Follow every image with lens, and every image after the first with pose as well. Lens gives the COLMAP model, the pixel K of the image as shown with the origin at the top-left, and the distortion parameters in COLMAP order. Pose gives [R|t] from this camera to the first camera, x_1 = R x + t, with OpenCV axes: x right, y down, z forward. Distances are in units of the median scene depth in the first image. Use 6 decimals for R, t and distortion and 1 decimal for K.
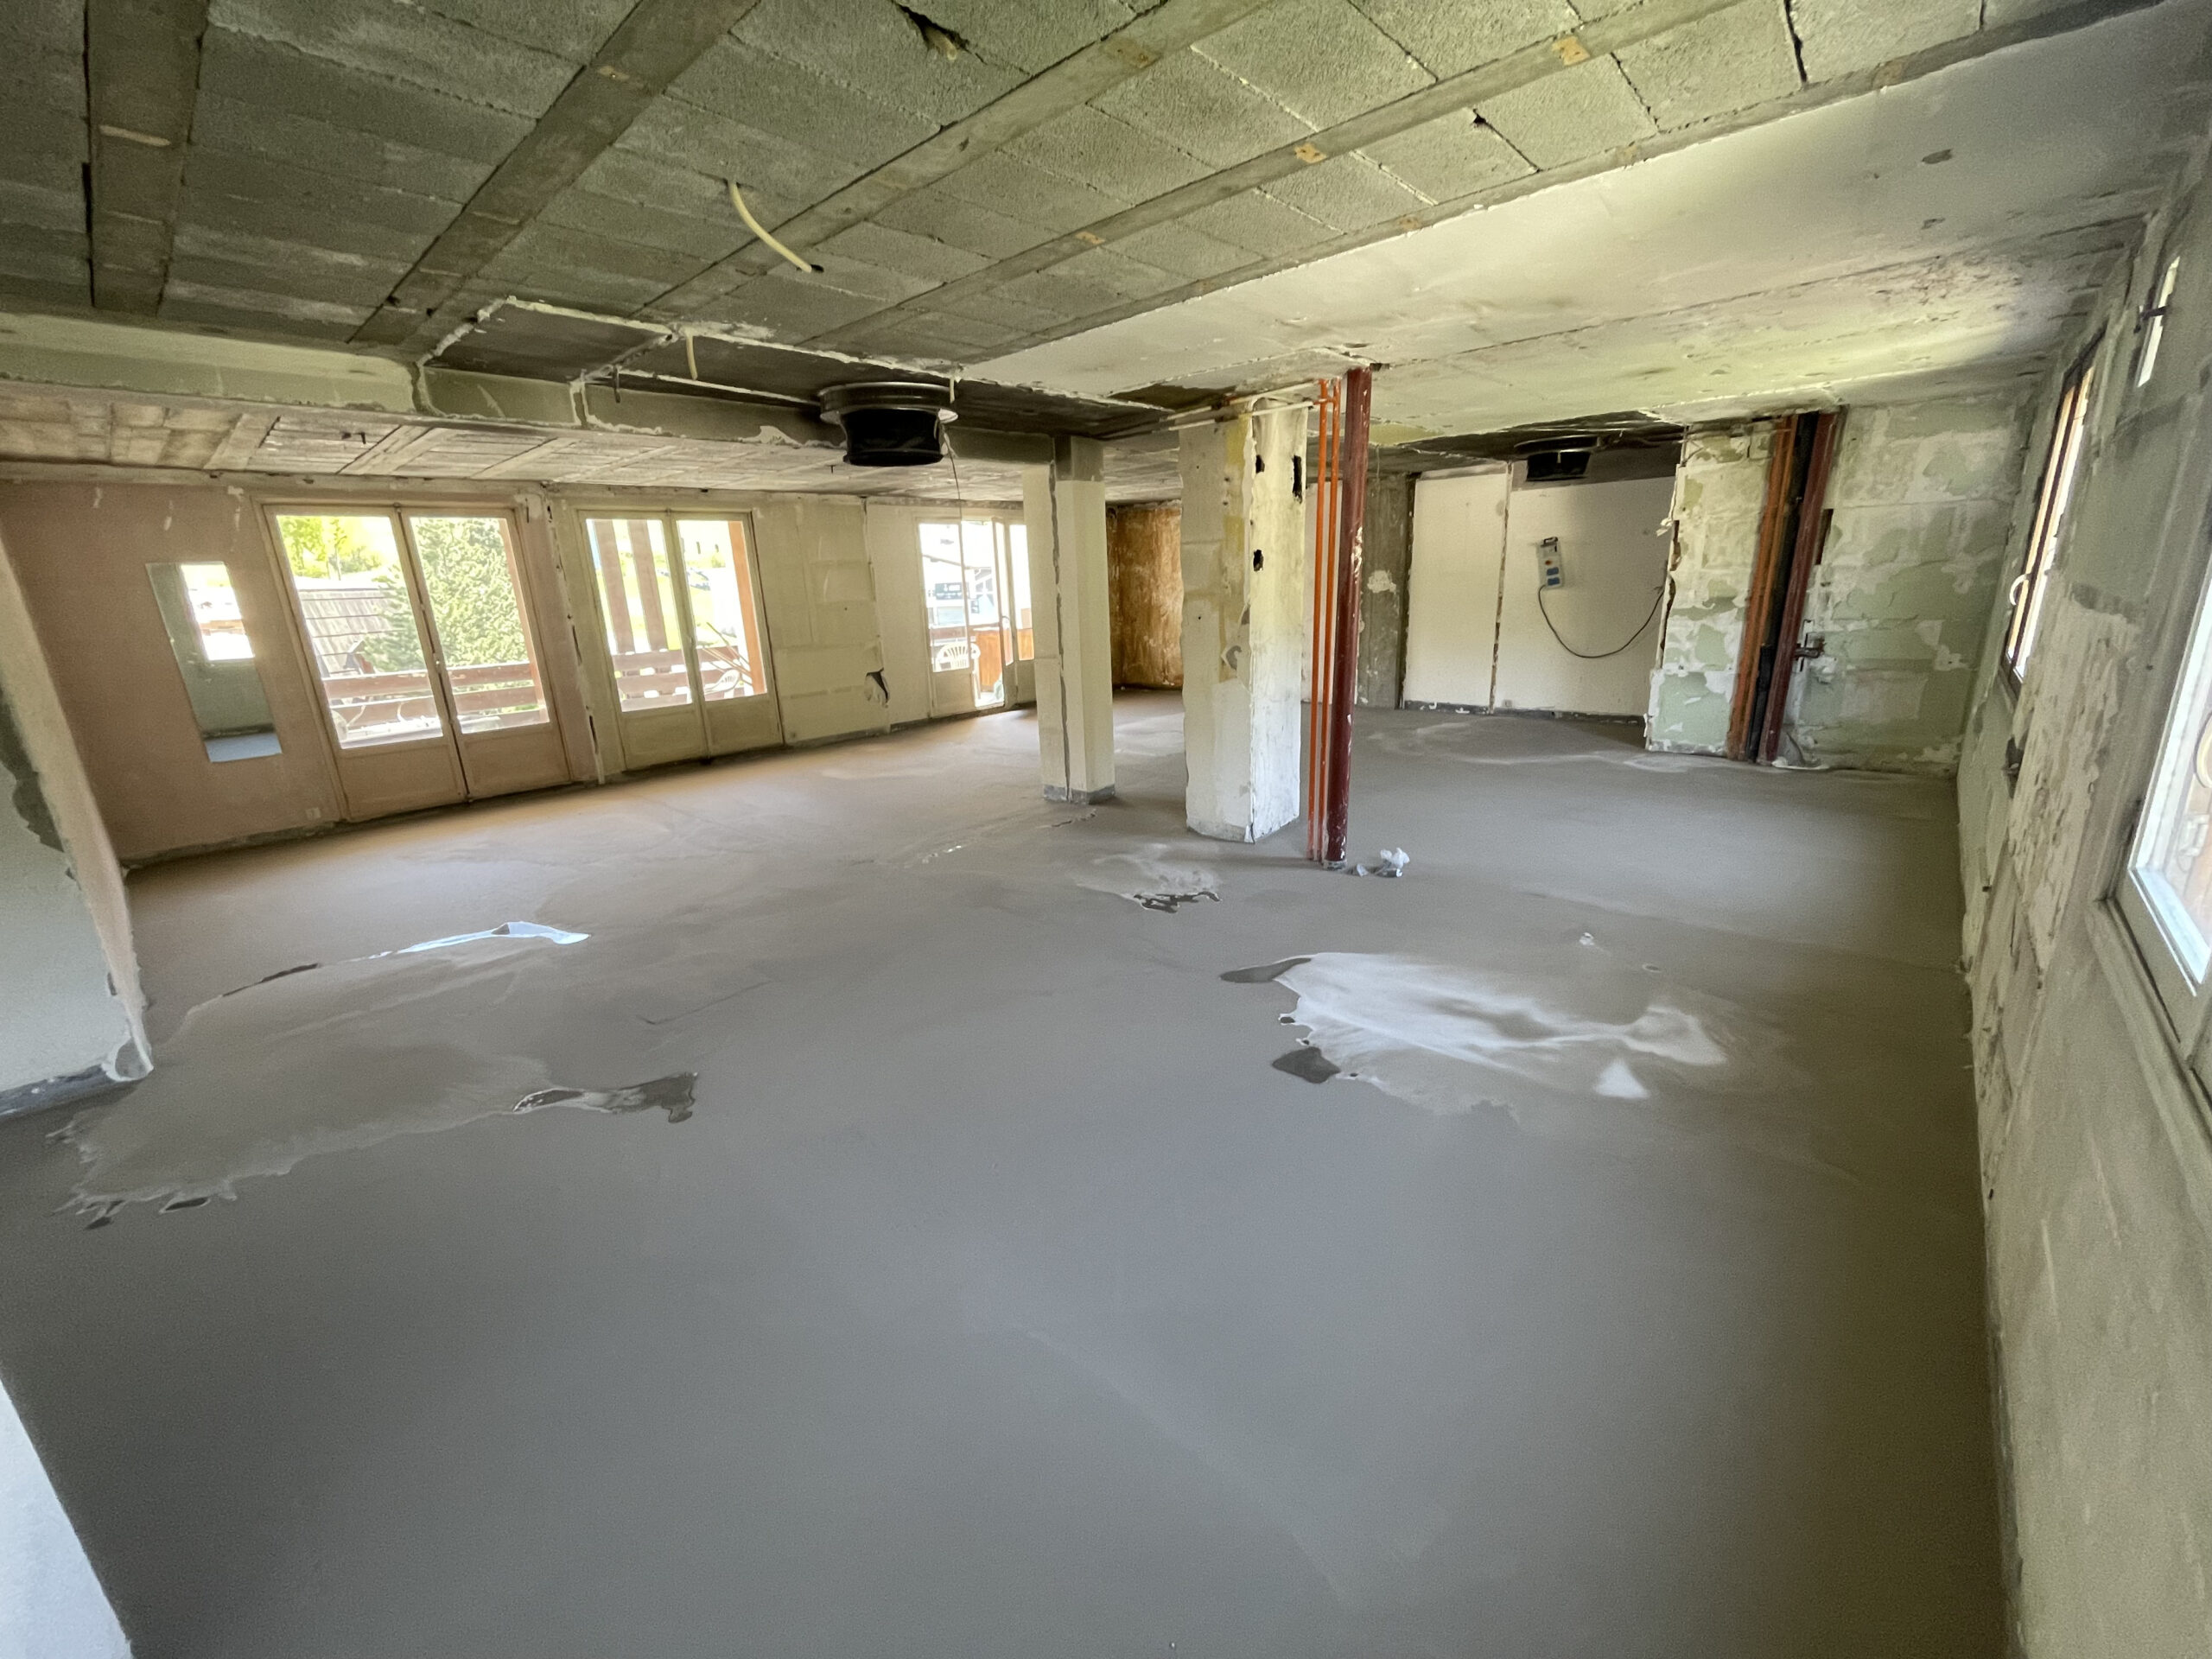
lens RADIAL K [[891.9, 0, 1099.5], [0, 891.9, 831.0], [0, 0, 1]] dist [-0.002209, -0.001062]
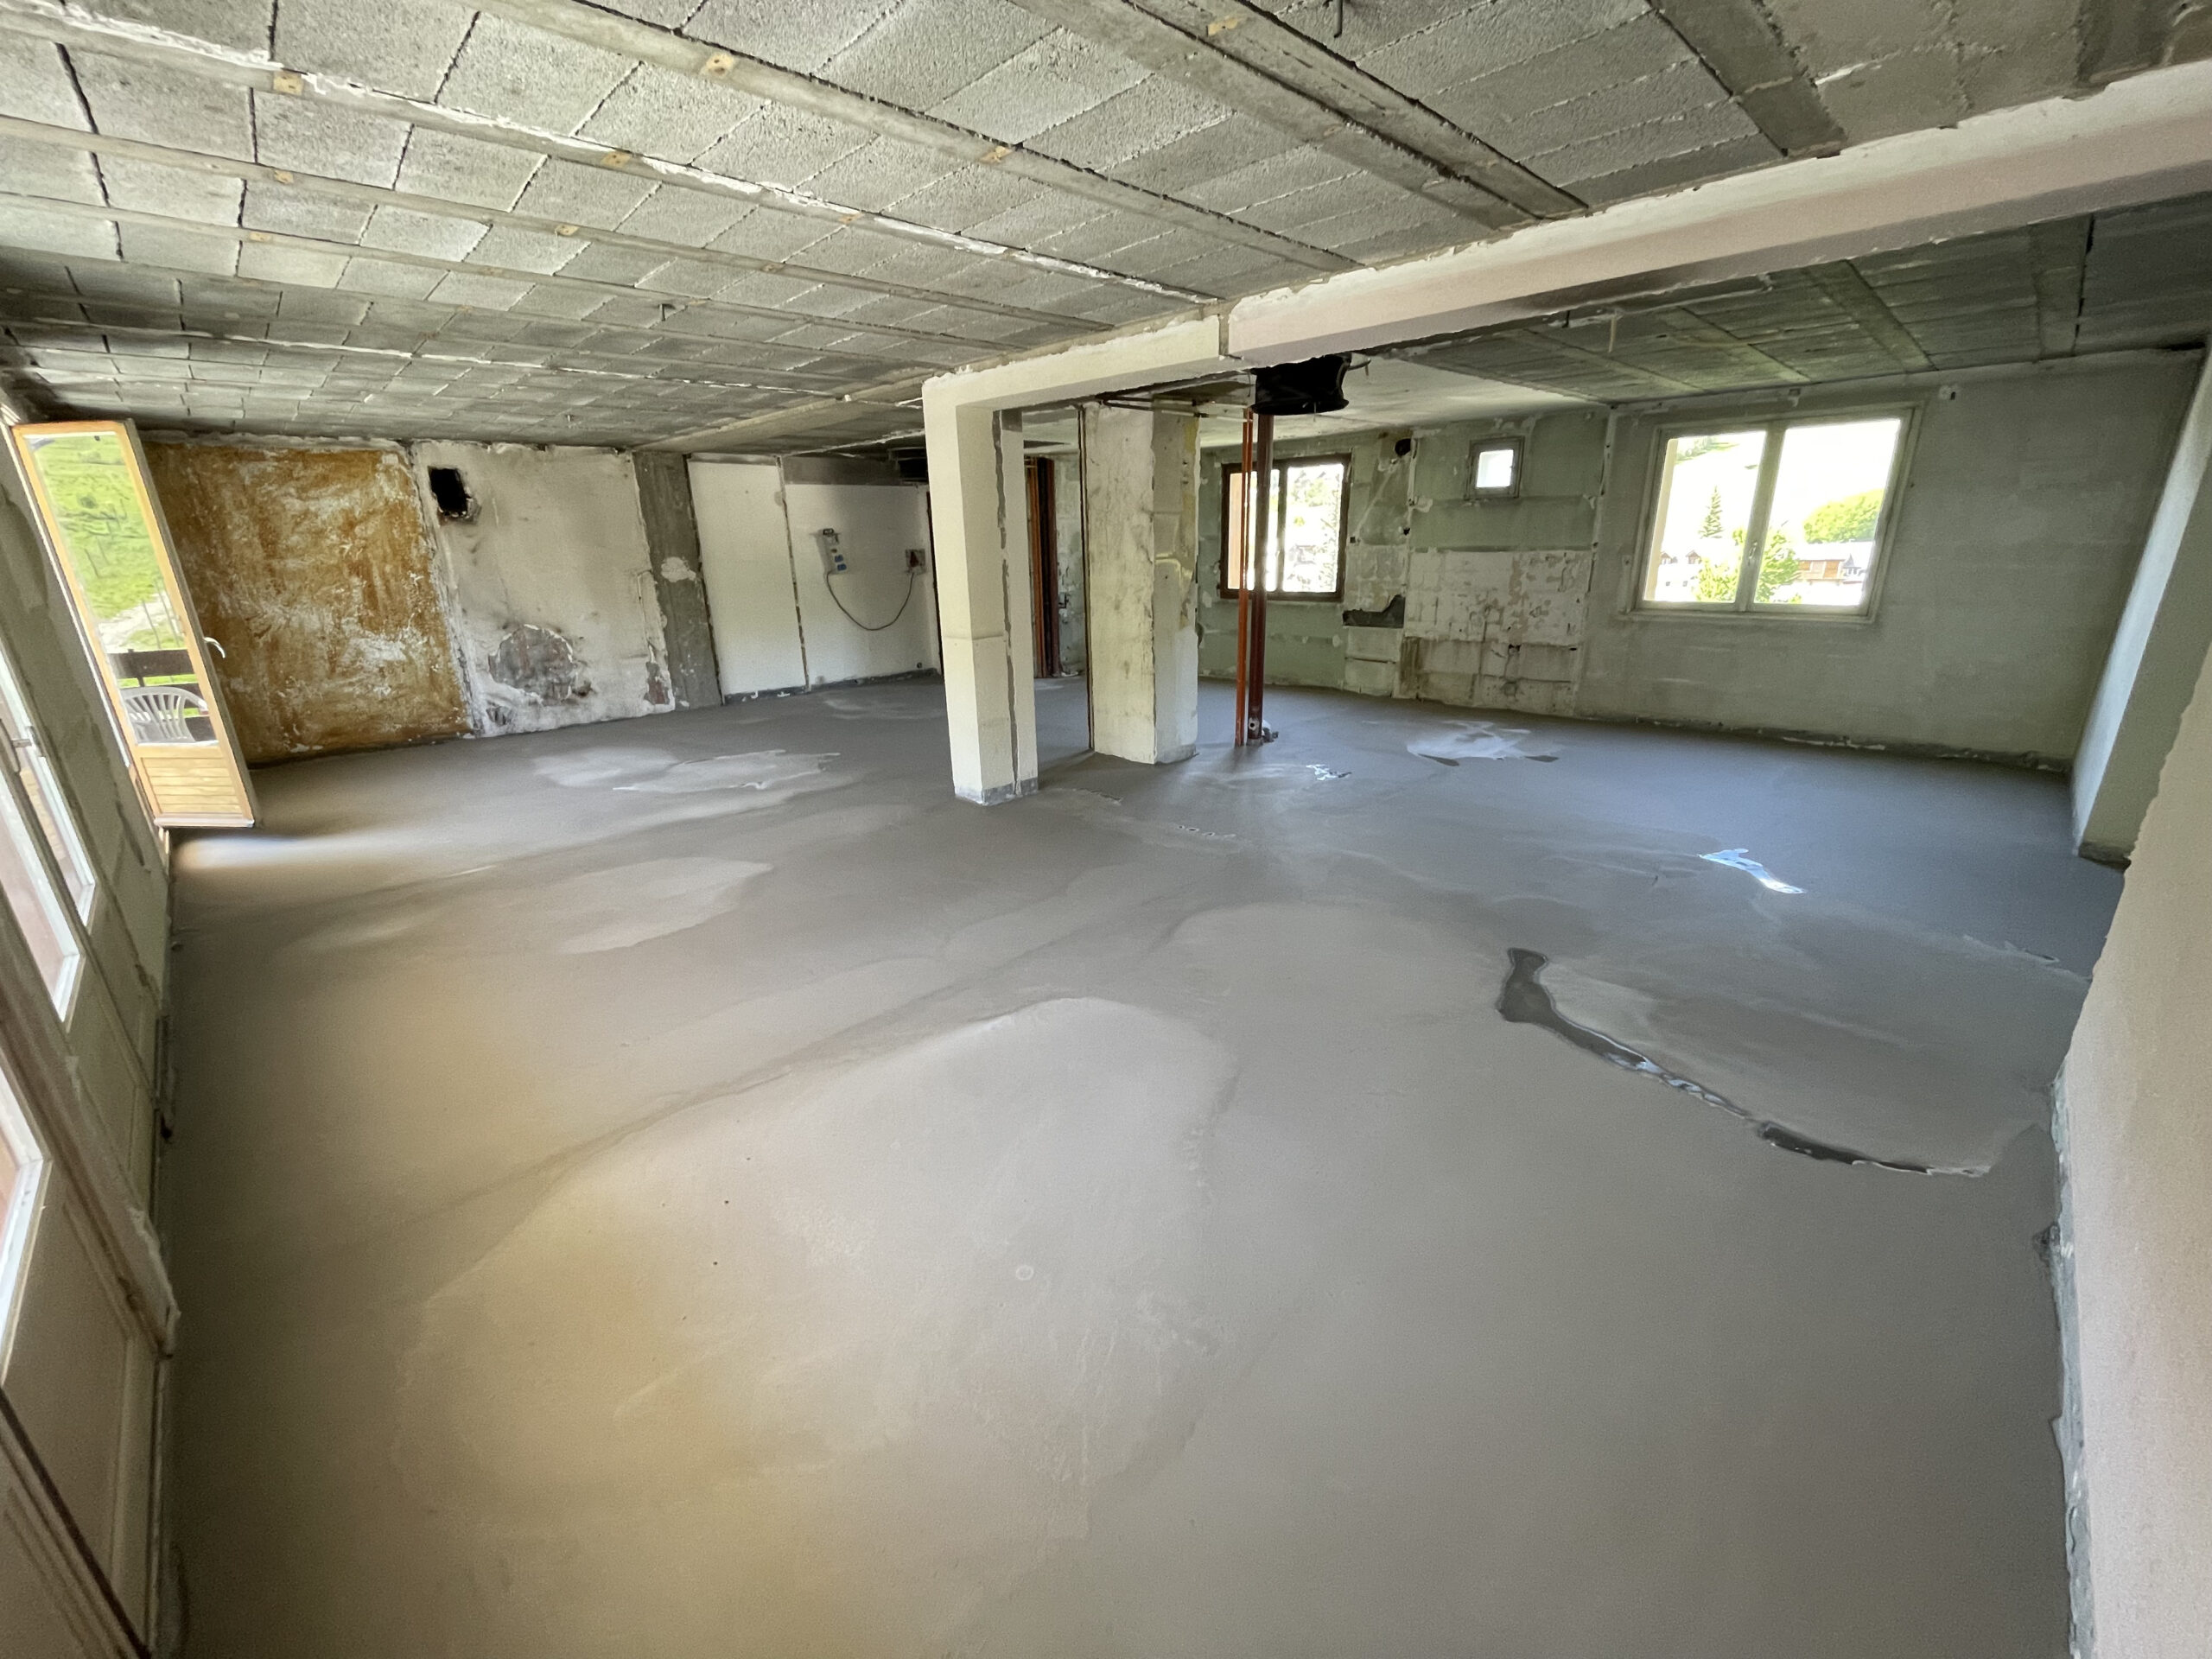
lens RADIAL K [[891.9, 0, 1108.0], [0, 891.9, 832.3], [0, 0, 1]] dist [-0.002209, -0.001062]
pose [[0.046570, -0.273657, 0.960699, -0.887709], [0.294728, 0.922692, 0.248543, -0.193486], [-0.954446, 0.271571, 0.123625, 0.809761]]
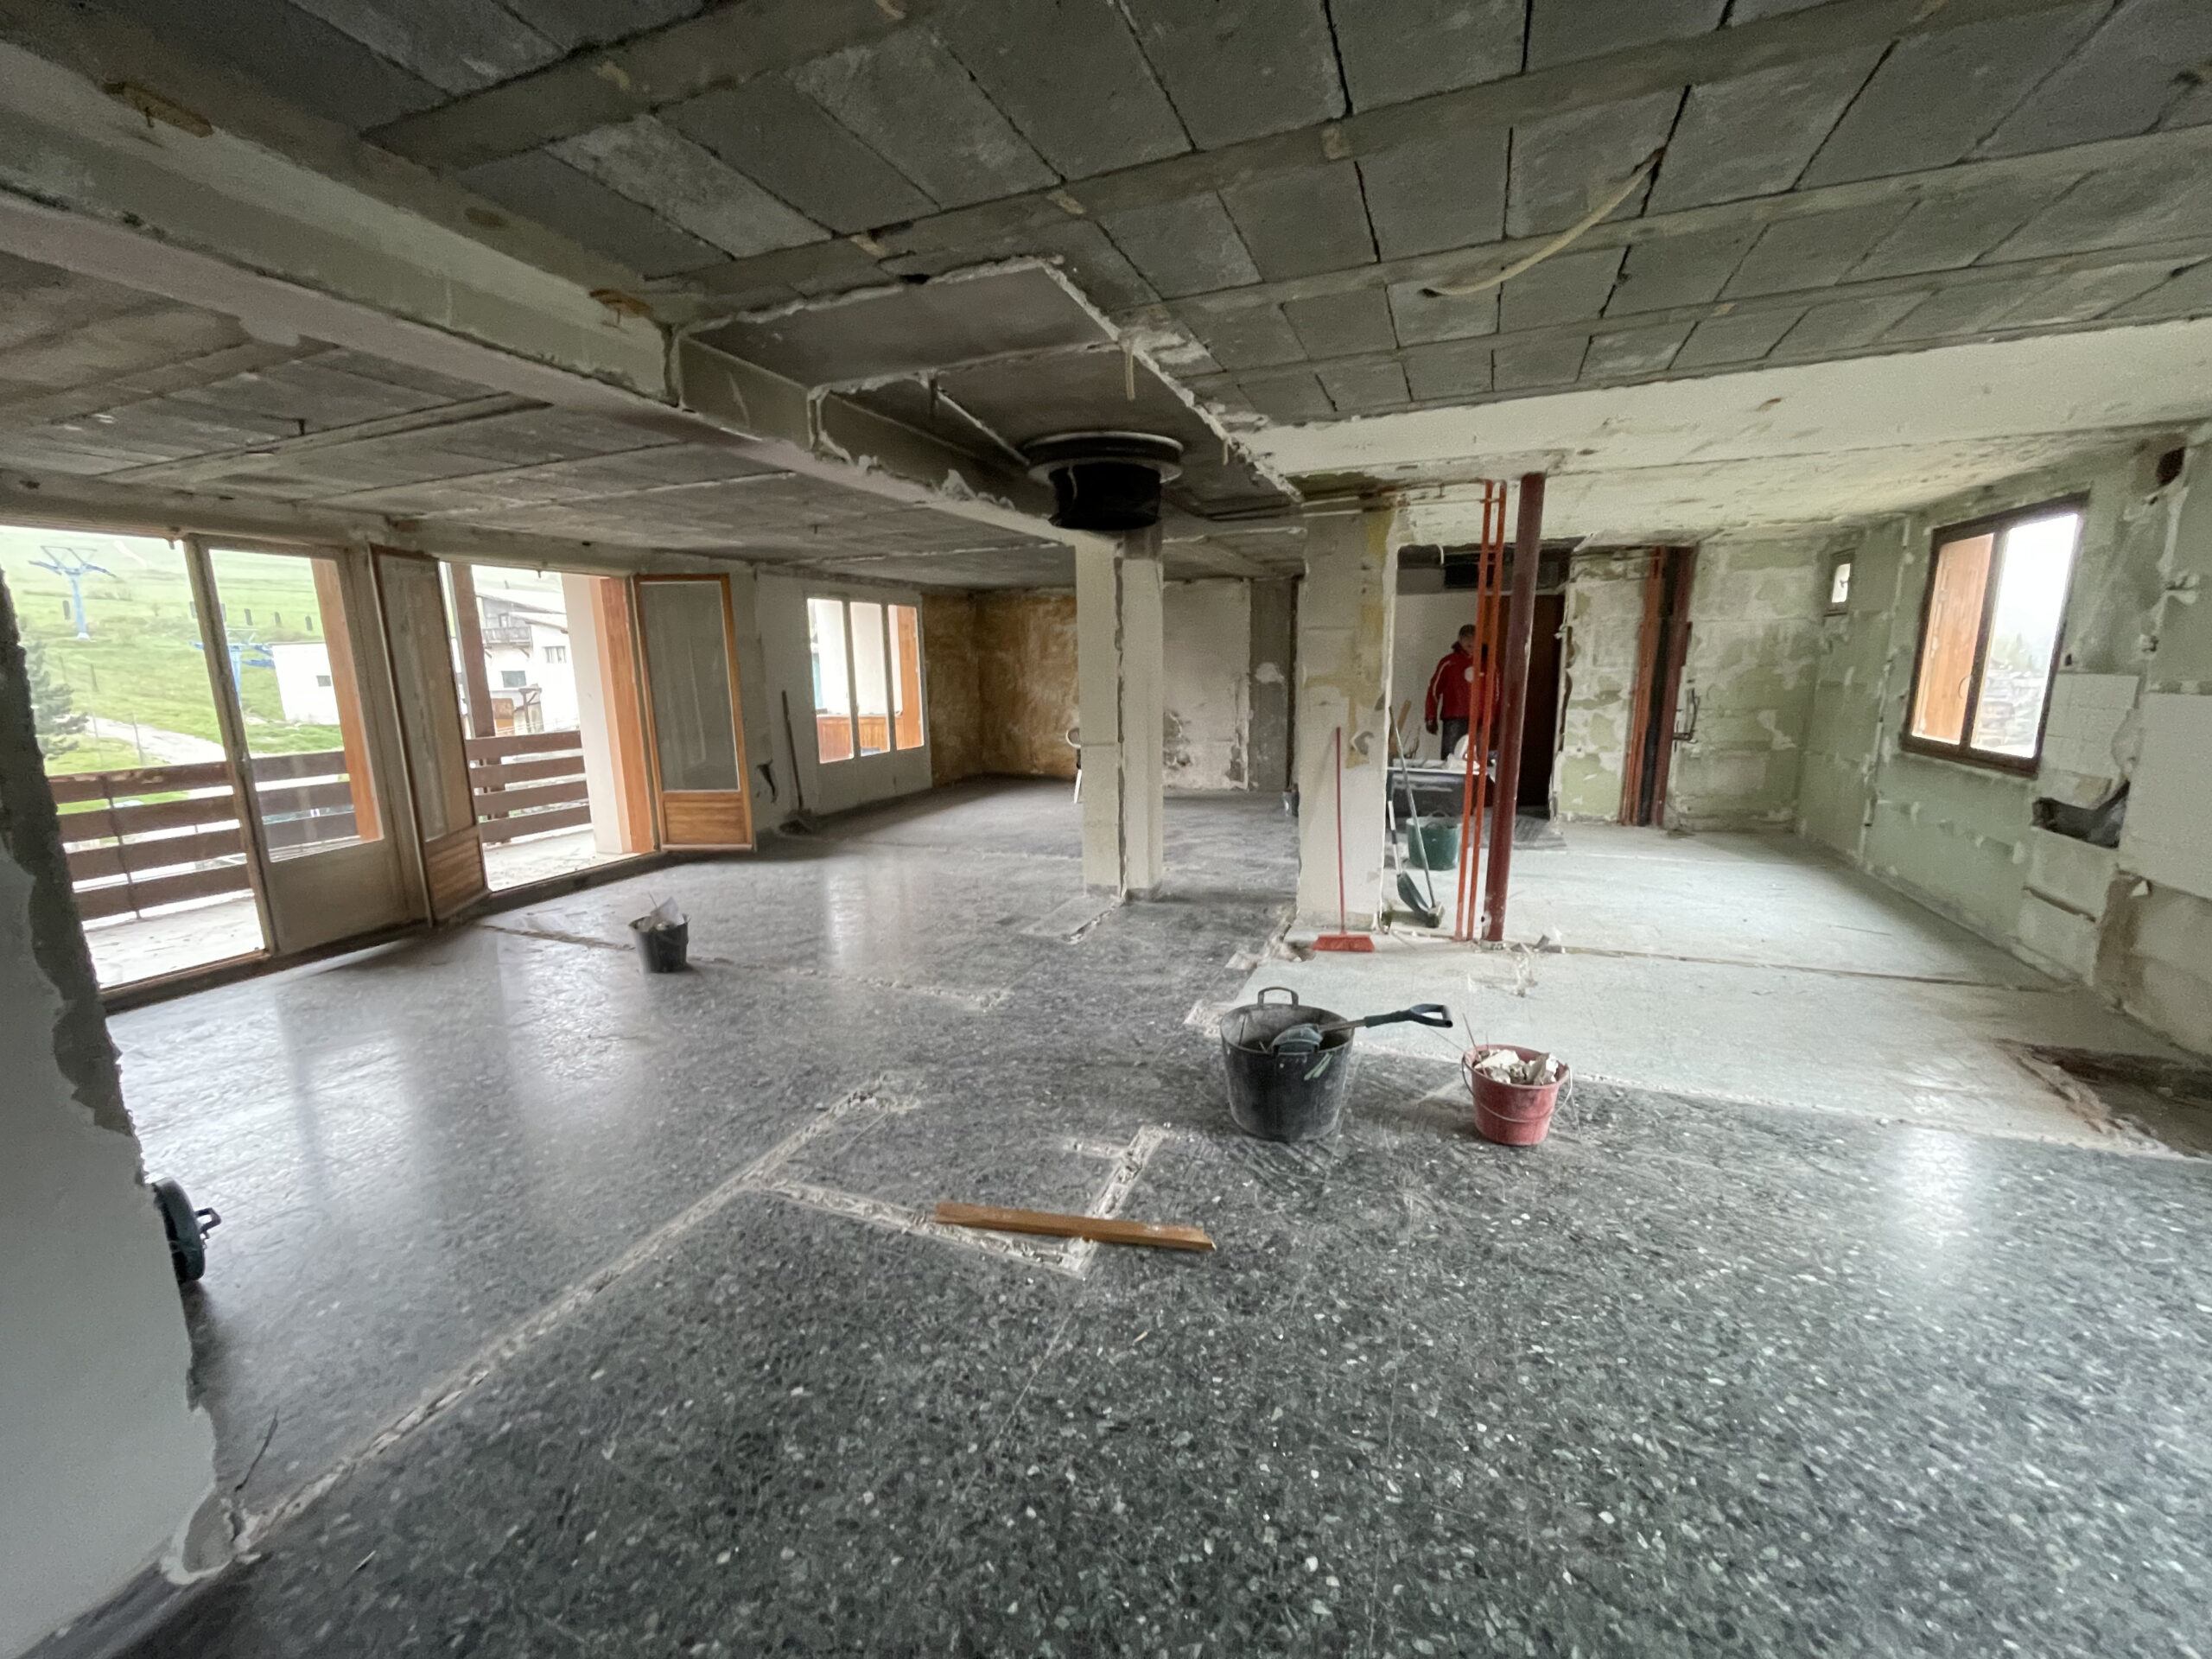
lens RADIAL K [[891.9, 0, 1099.7], [0, 891.9, 830.7], [0, 0, 1]] dist [-0.002209, -0.001062]
pose [[0.936314, -0.041199, 0.348739, -0.369998], [0.074893, 0.993674, -0.083688, -0.029431], [-0.343085, 0.104476, 0.933476, 0.147241]]
